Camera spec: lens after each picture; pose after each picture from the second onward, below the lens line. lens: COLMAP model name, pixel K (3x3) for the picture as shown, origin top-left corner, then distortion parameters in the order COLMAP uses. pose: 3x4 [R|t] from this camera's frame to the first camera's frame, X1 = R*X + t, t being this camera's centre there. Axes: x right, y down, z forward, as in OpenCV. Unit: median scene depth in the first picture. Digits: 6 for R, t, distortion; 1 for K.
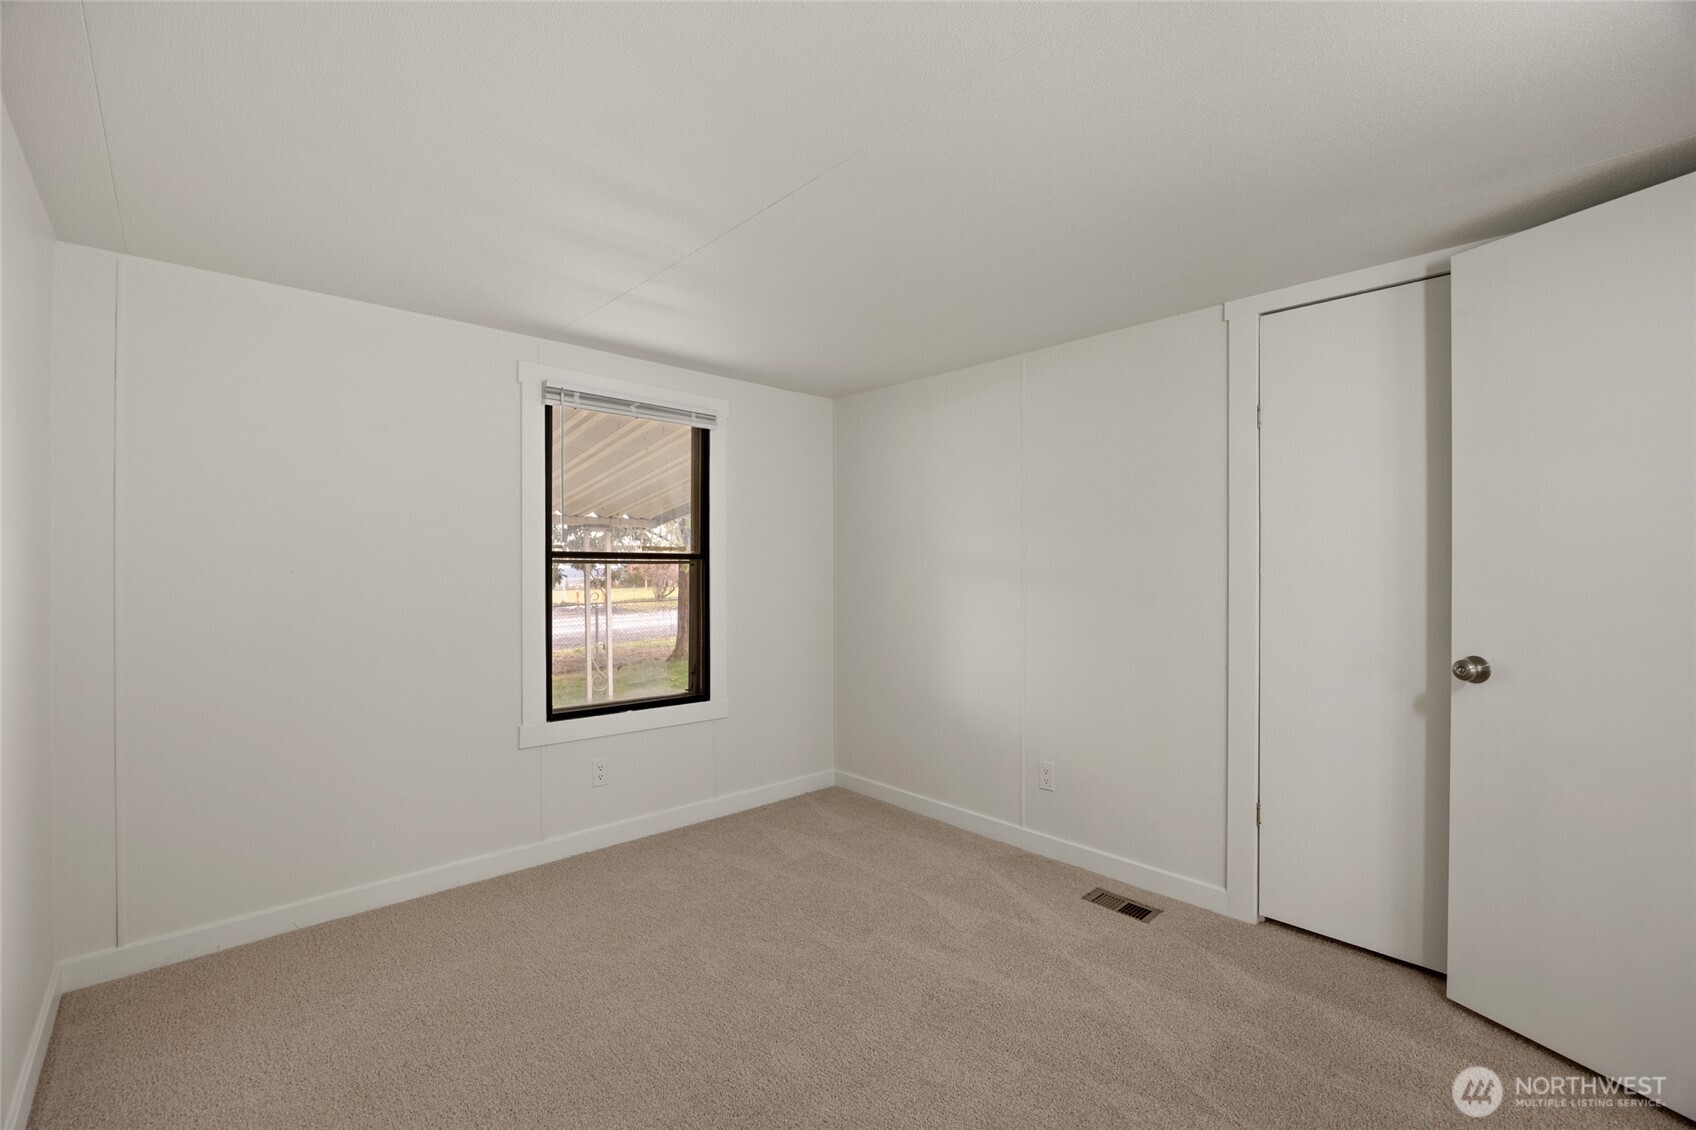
lens RADIAL K [[741.0, 0, 848.8], [0, 741.0, 564.5], [0, 0, 1]] dist [-0.013671, 0.000278]
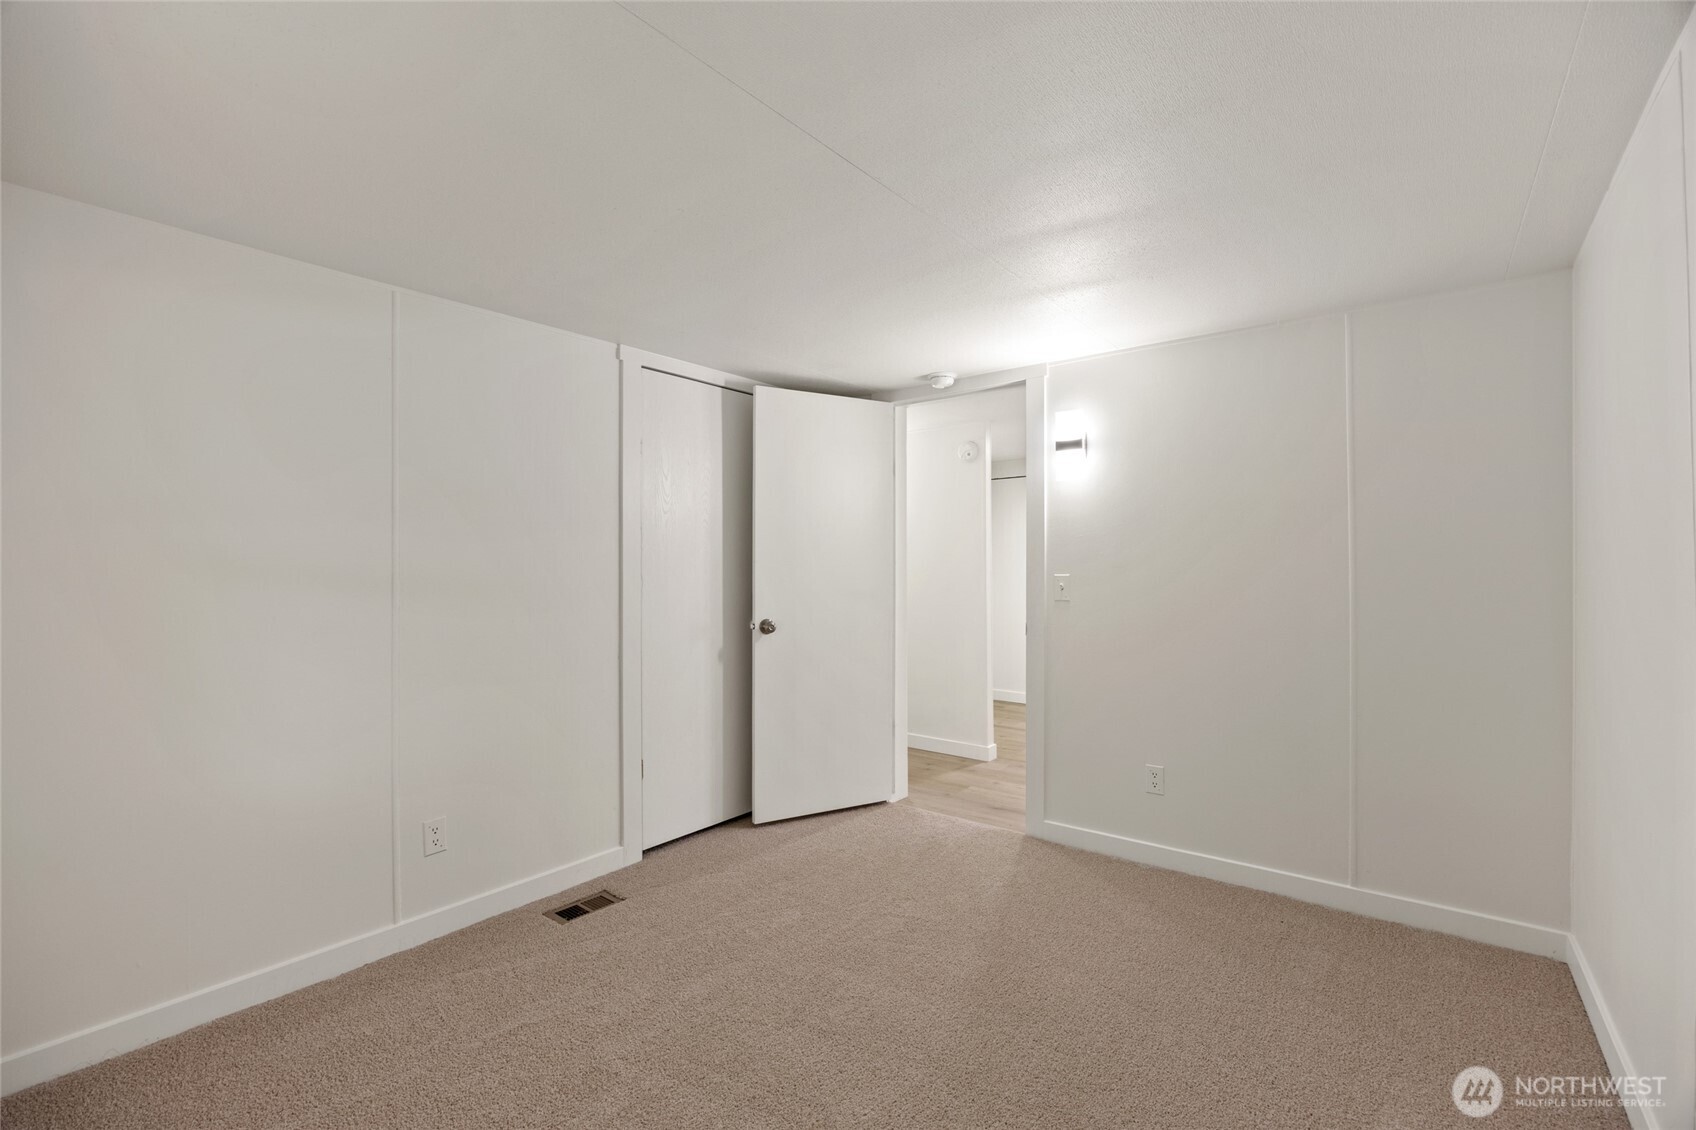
lens RADIAL K [[741.0, 0, 848.8], [0, 741.0, 565.9], [0, 0, 1]] dist [-0.013671, 0.000278]
pose [[-0.167366, -0.000250, 0.985895, -0.749753], [0.001186, 0.999999, 0.000455, -0.003222], [-0.985894, 0.001245, -0.167365, 0.894885]]
